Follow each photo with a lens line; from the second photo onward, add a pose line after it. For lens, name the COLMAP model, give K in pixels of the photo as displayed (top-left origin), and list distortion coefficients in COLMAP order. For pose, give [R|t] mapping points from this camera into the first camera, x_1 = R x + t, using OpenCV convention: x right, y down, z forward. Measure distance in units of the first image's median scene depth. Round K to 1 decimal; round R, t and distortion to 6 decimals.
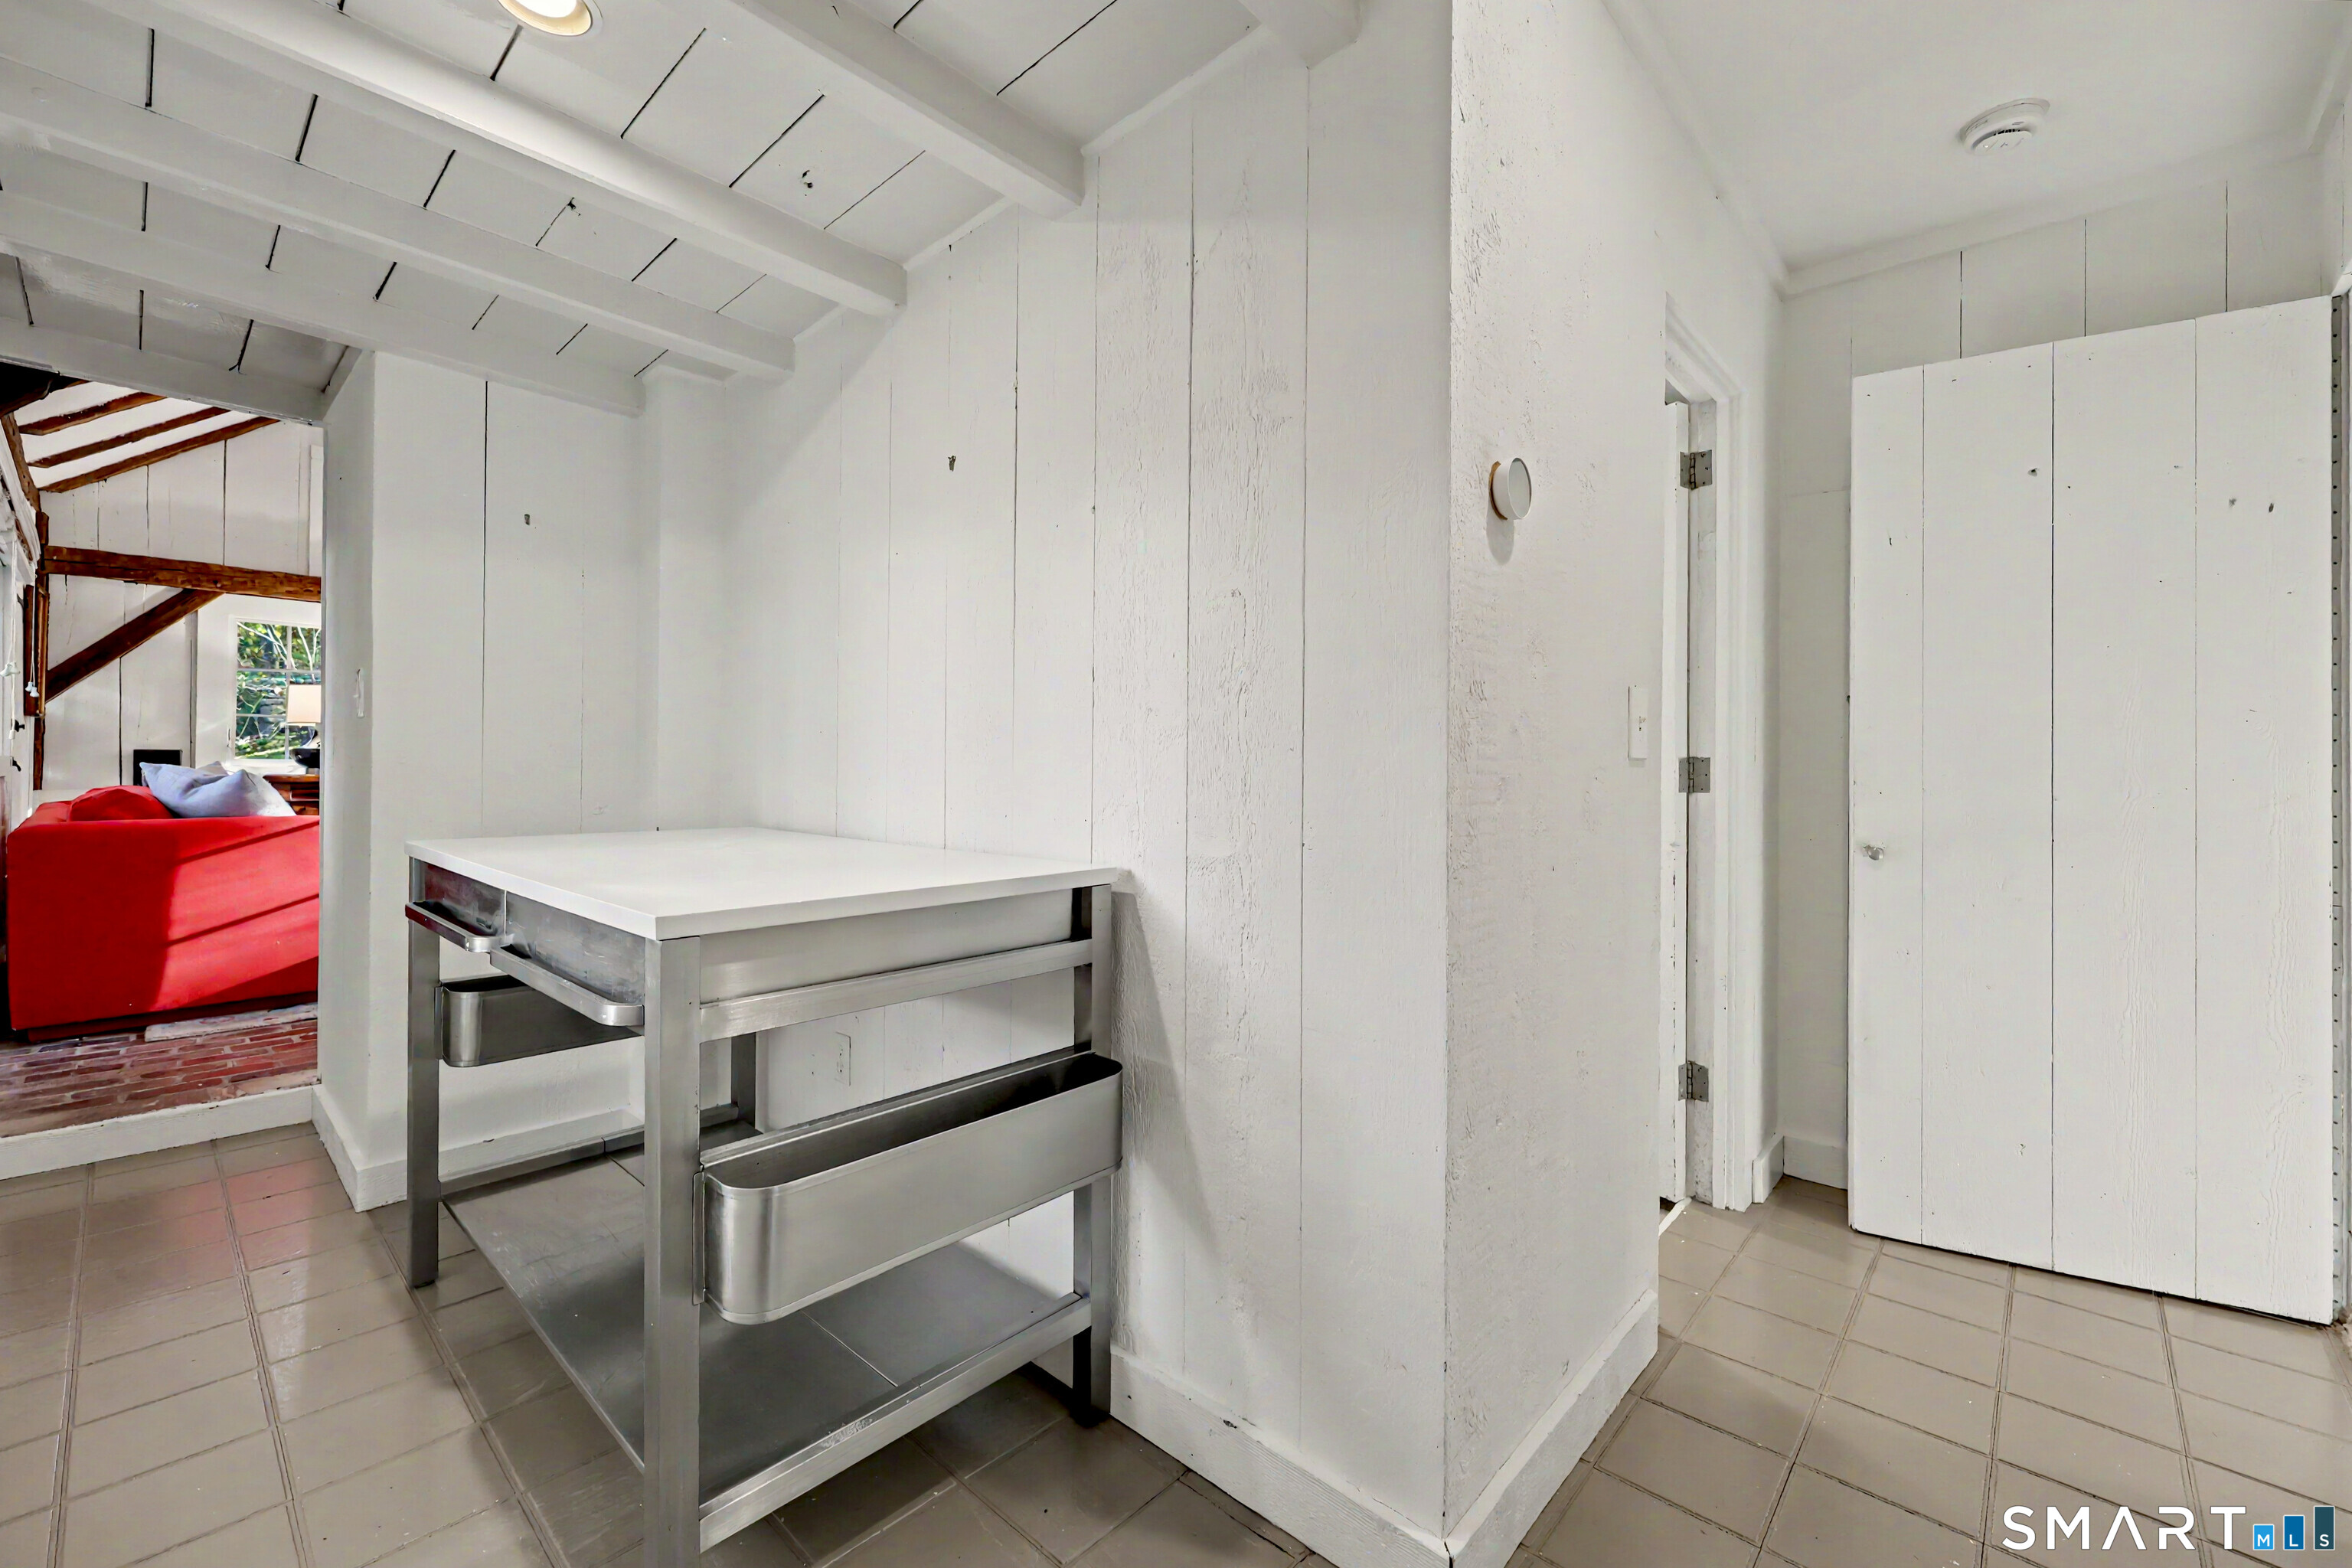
lens RADIAL K [[960.9, 0, 1182.5], [0, 960.9, 768.5], [0, 0, 1]] dist [-0.000480, 0.000347]
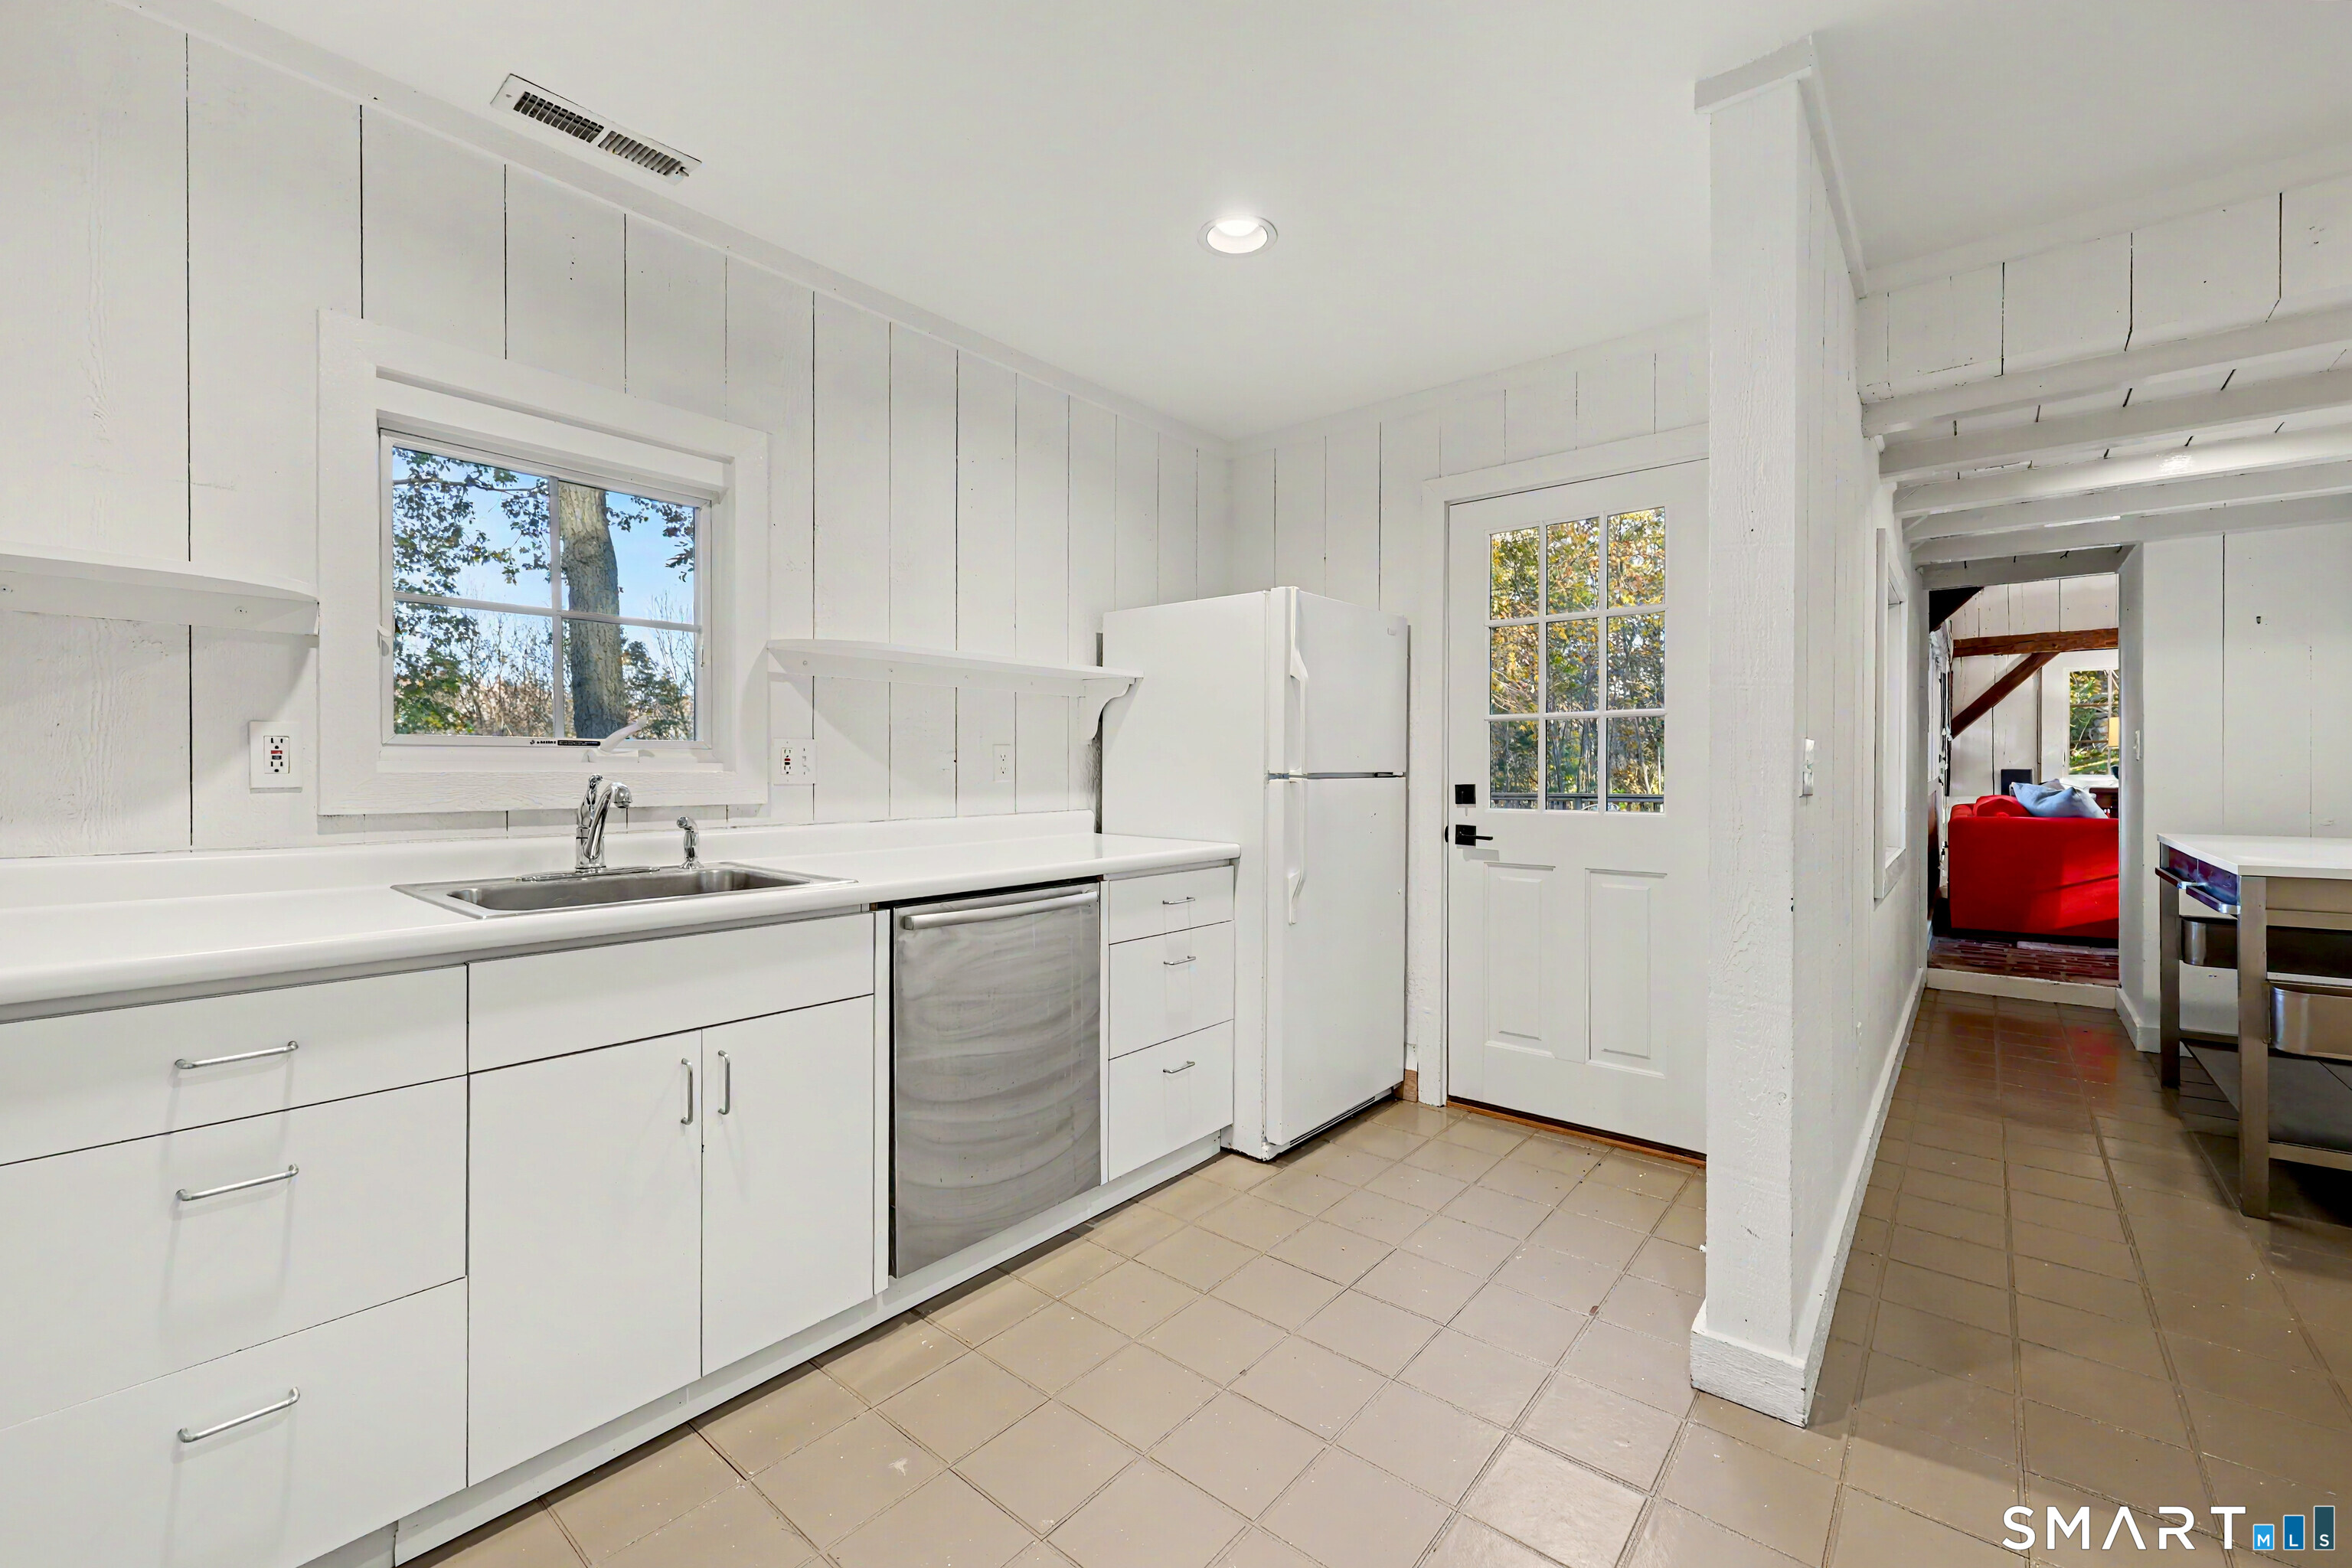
lens RADIAL K [[960.9, 0, 1182.5], [0, 960.9, 768.5], [0, 0, 1]] dist [-0.000480, 0.000347]
pose [[0.045588, -0.007868, -0.998929, 0.358286], [0.000947, 0.999969, -0.007833, -0.013544], [0.998960, -0.000588, 0.045594, -0.357863]]
